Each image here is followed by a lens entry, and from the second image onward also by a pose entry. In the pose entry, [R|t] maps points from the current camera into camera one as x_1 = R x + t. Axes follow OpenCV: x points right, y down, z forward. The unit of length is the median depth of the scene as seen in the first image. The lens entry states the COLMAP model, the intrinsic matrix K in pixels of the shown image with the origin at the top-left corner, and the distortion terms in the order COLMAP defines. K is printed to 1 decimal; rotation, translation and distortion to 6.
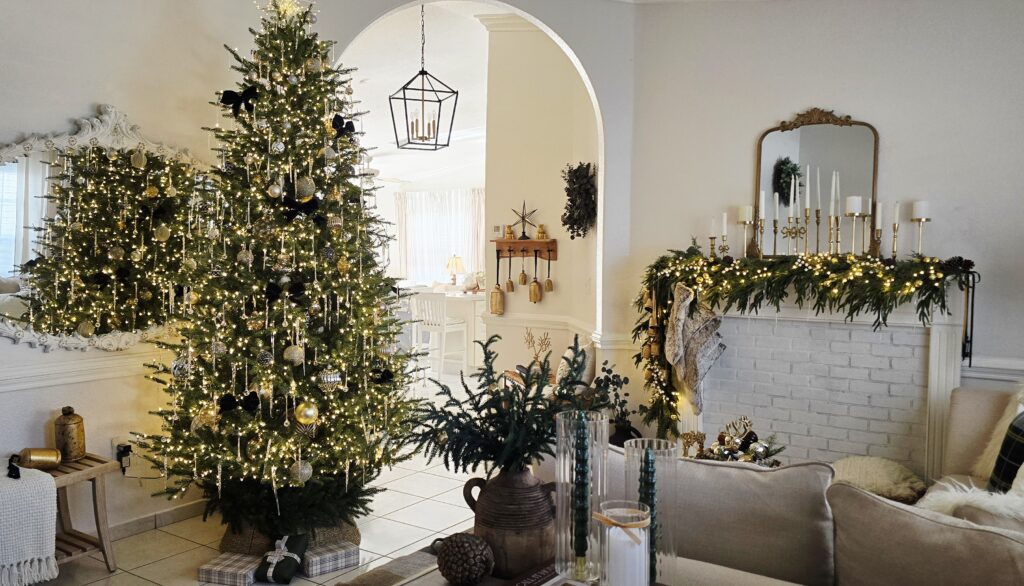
lens RADIAL K [[852.7, 0, 512.0], [0, 852.7, 293.0], [0, 0, 1]] dist [-0.005689, -0.017181]
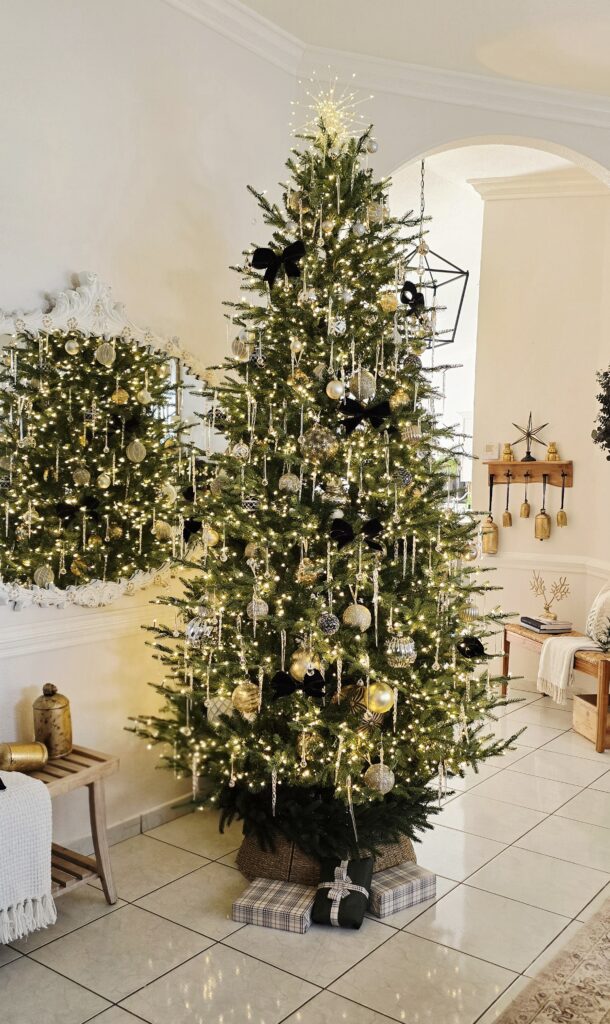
lens RADIAL K [[879.2, 0, 307.7], [0, 879.2, 576.8], [0, 0, 1]] dist [0.005889, -0.002156]
pose [[0.999033, 0.005153, -0.043671, -0.252448], [-0.002399, 0.998018, 0.062887, -0.008515], [0.043909, -0.062721, 0.997065, 0.238512]]
